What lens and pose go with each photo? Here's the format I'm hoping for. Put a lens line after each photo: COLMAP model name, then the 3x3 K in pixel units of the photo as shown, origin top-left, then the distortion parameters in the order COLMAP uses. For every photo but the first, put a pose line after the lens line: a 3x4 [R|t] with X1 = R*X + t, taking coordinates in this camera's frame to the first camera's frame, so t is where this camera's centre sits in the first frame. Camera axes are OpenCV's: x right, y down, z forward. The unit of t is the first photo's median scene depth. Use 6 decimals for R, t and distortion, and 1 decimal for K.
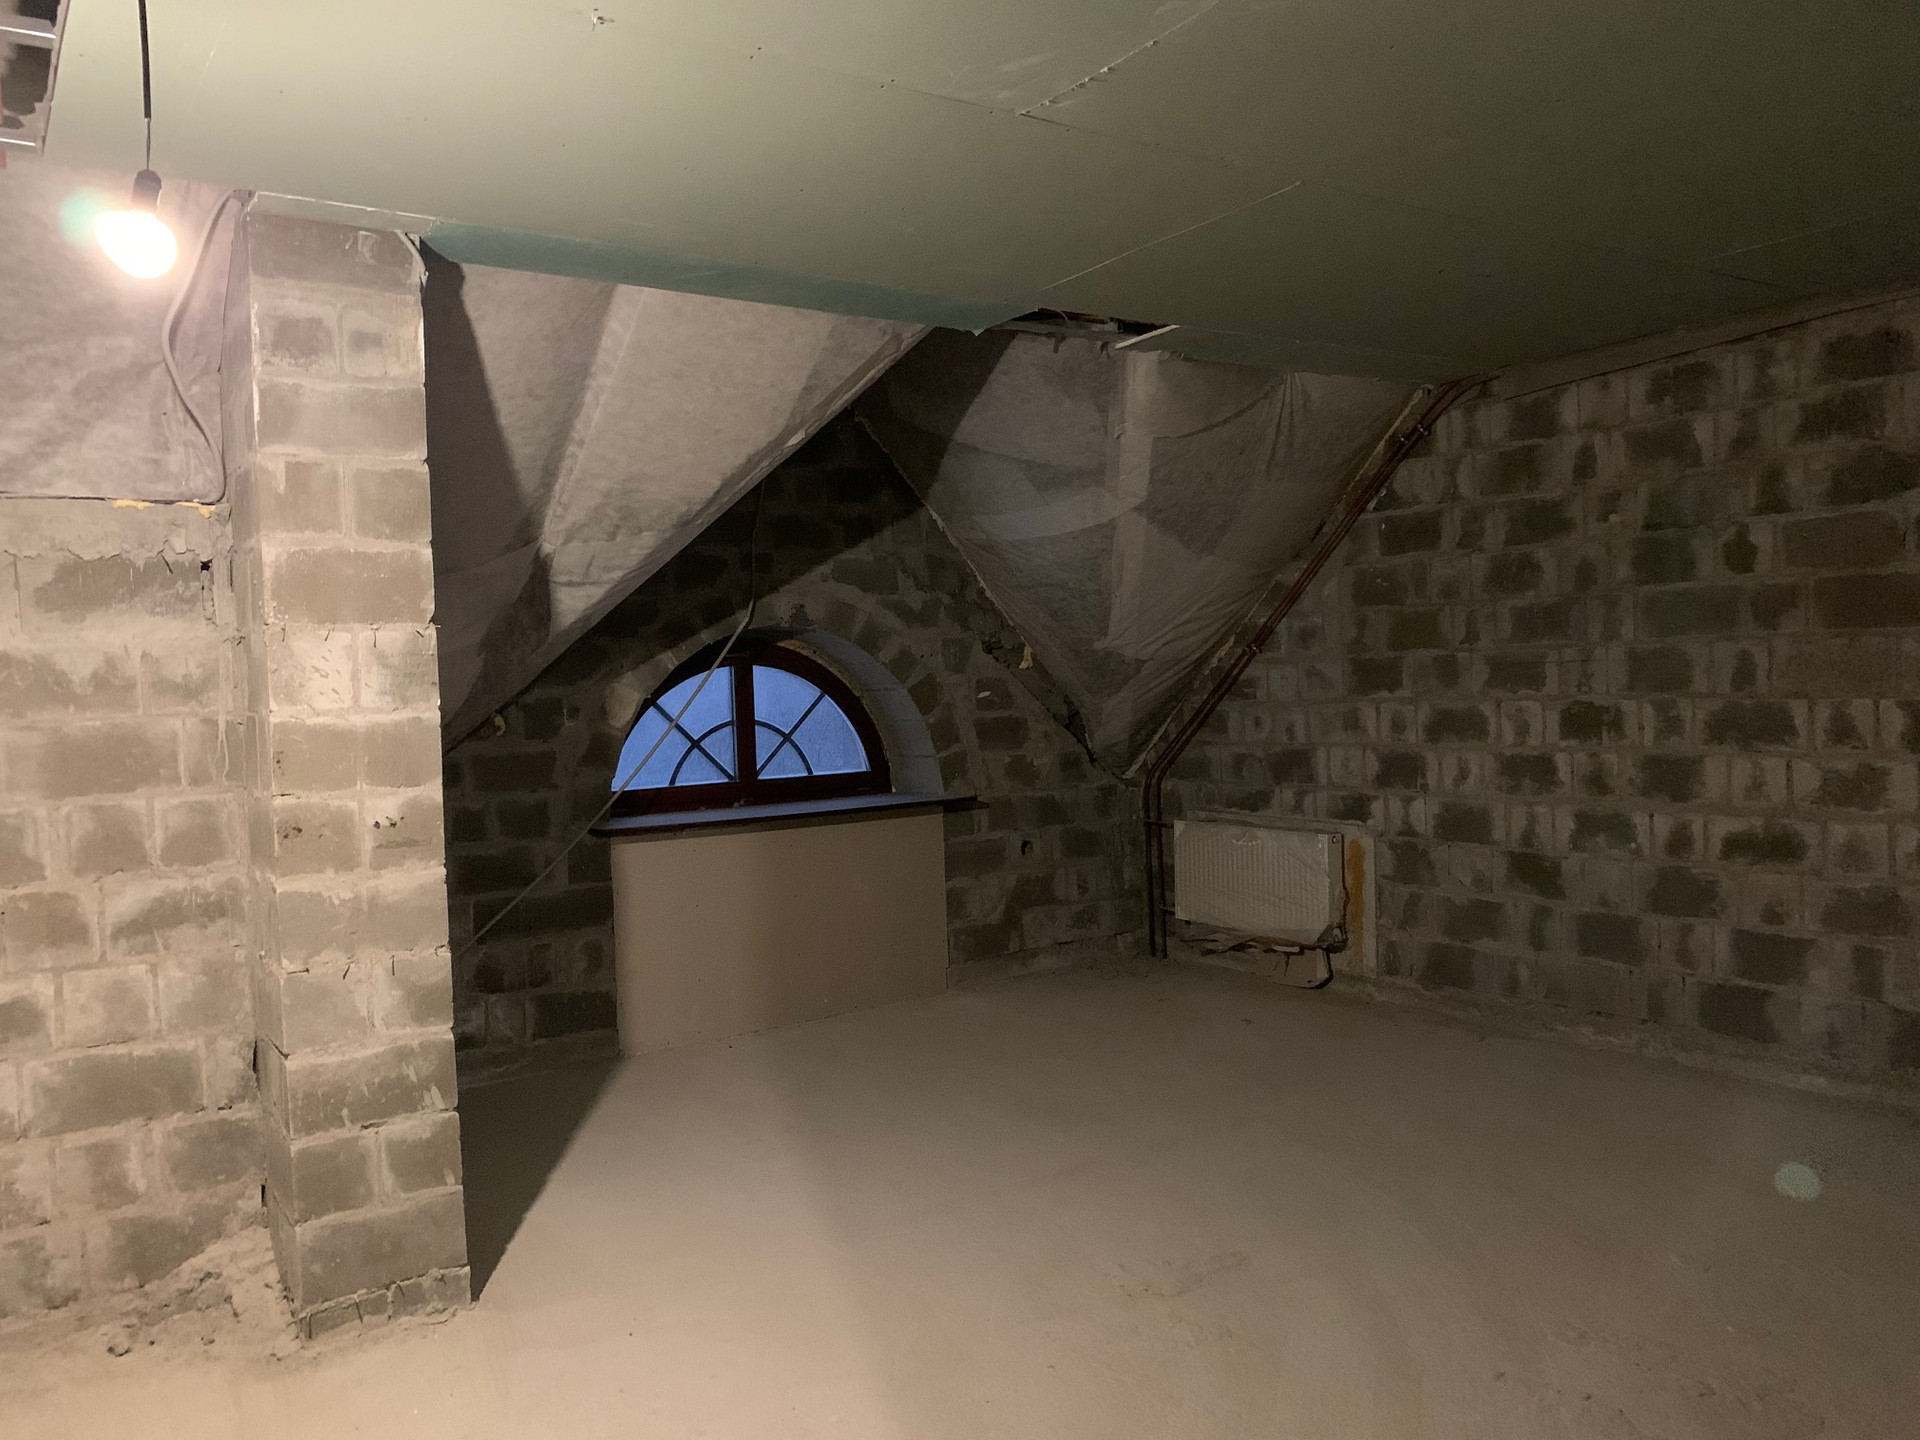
lens RADIAL K [[1445.7, 0, 962.3], [0, 1445.7, 710.4], [0, 0, 1]] dist [0.009136, -0.002892]
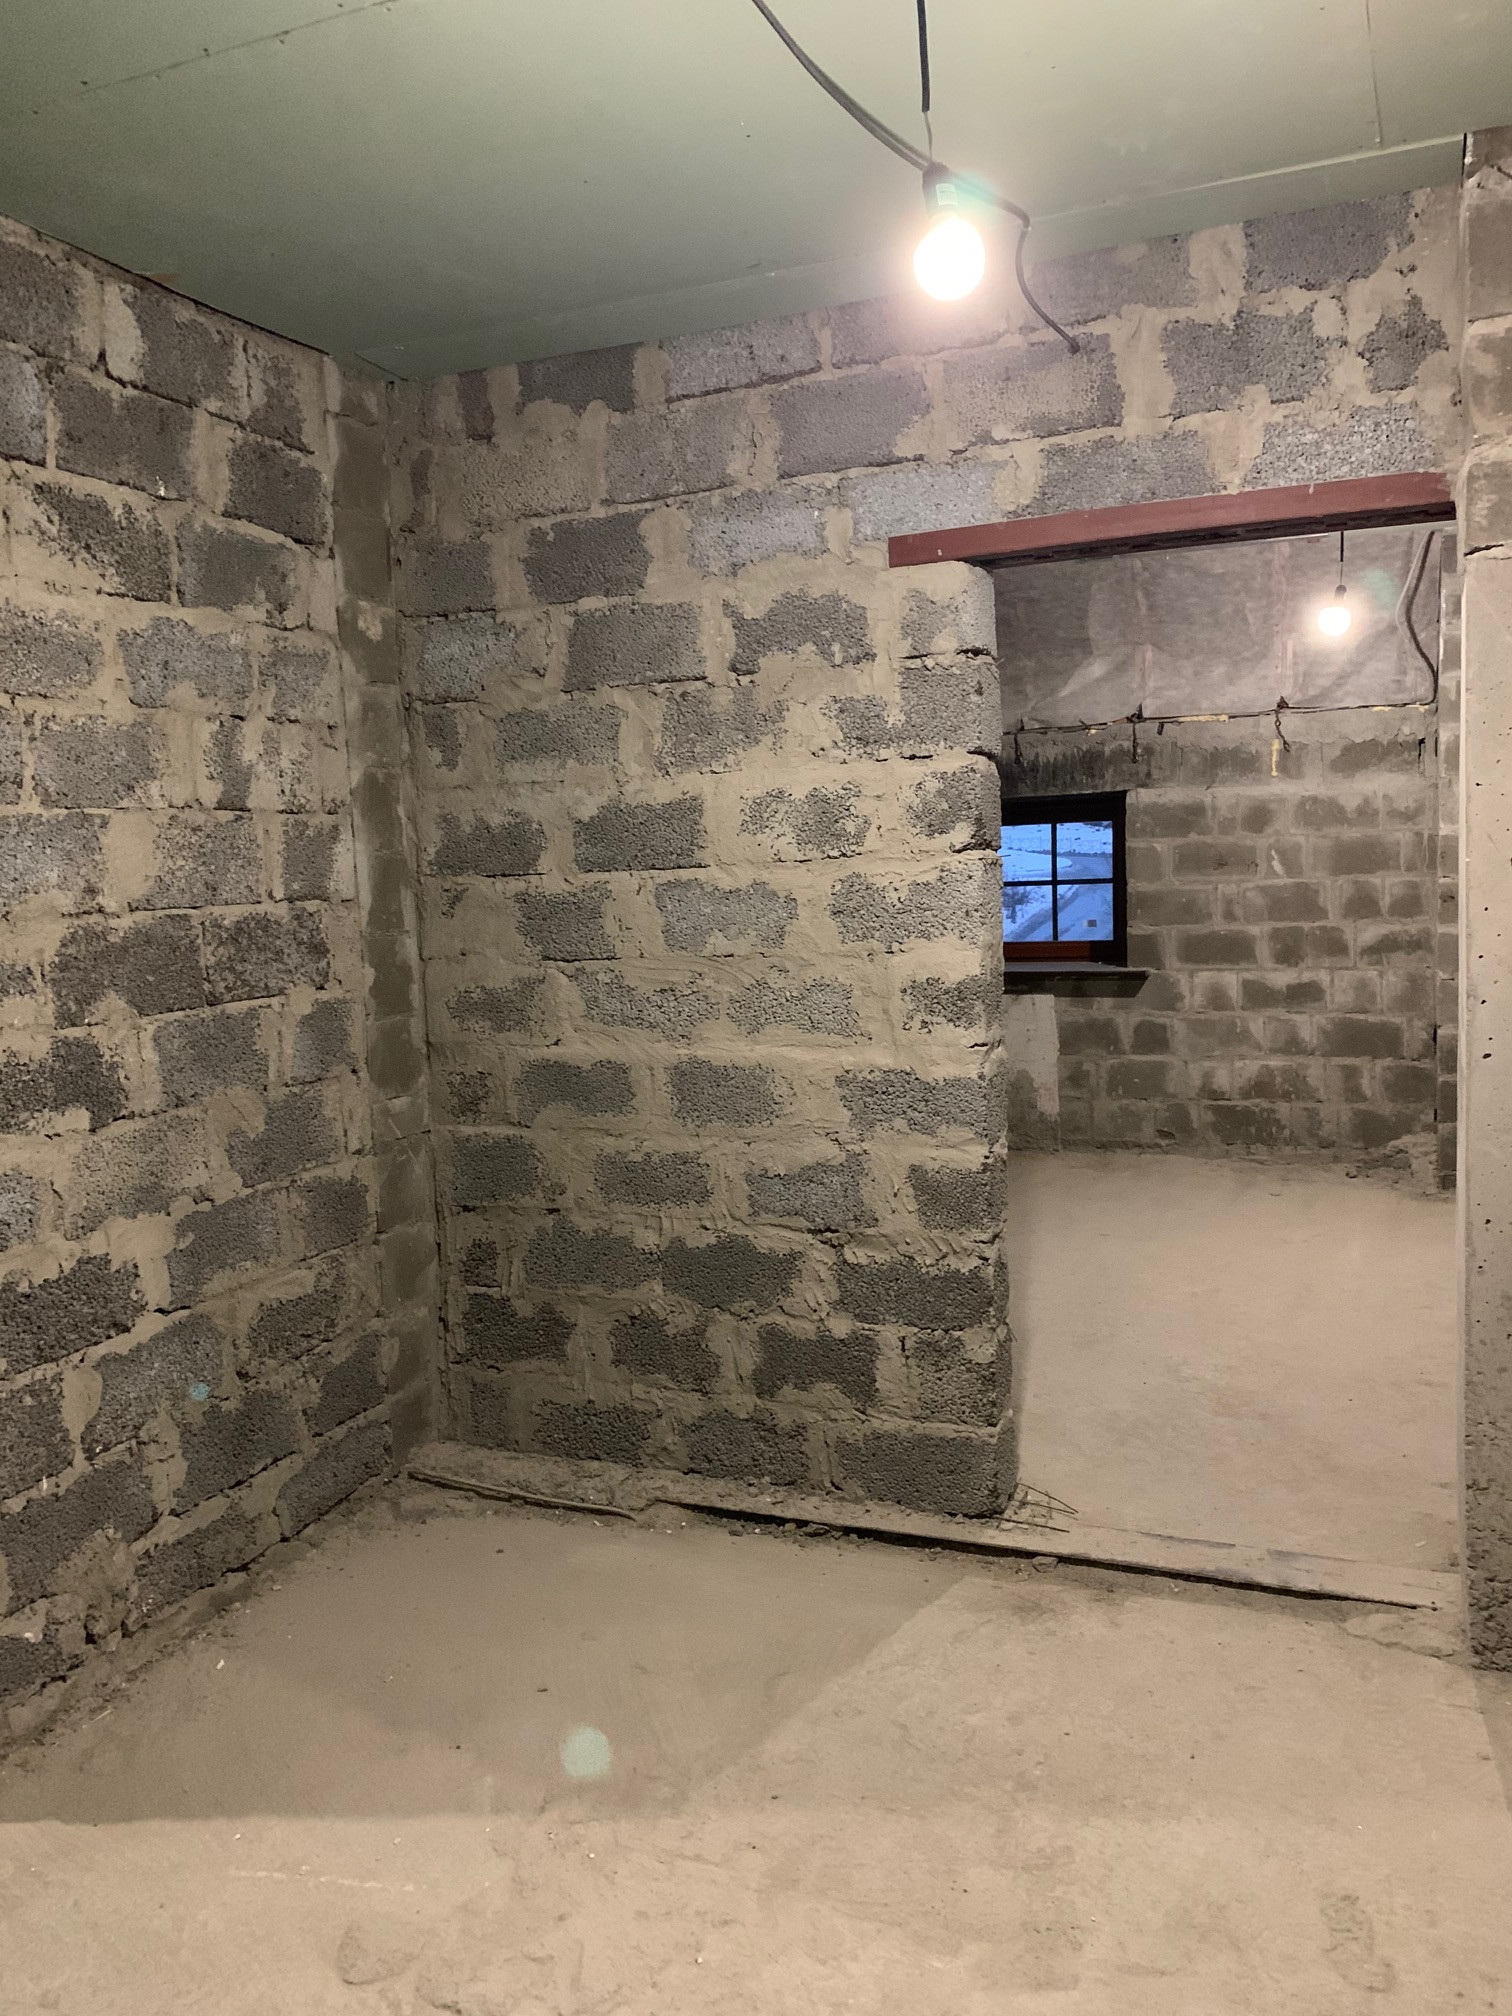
lens RADIAL K [[1517.9, 0, 761.0], [0, 1517.9, 995.8], [0, 0, 1]] dist [0.009136, -0.002892]
pose [[0.534297, 0.096829, -0.839733, 0.604336], [-0.003192, 0.993641, 0.112545, -0.002037], [0.845291, -0.057452, 0.531208, -0.632676]]
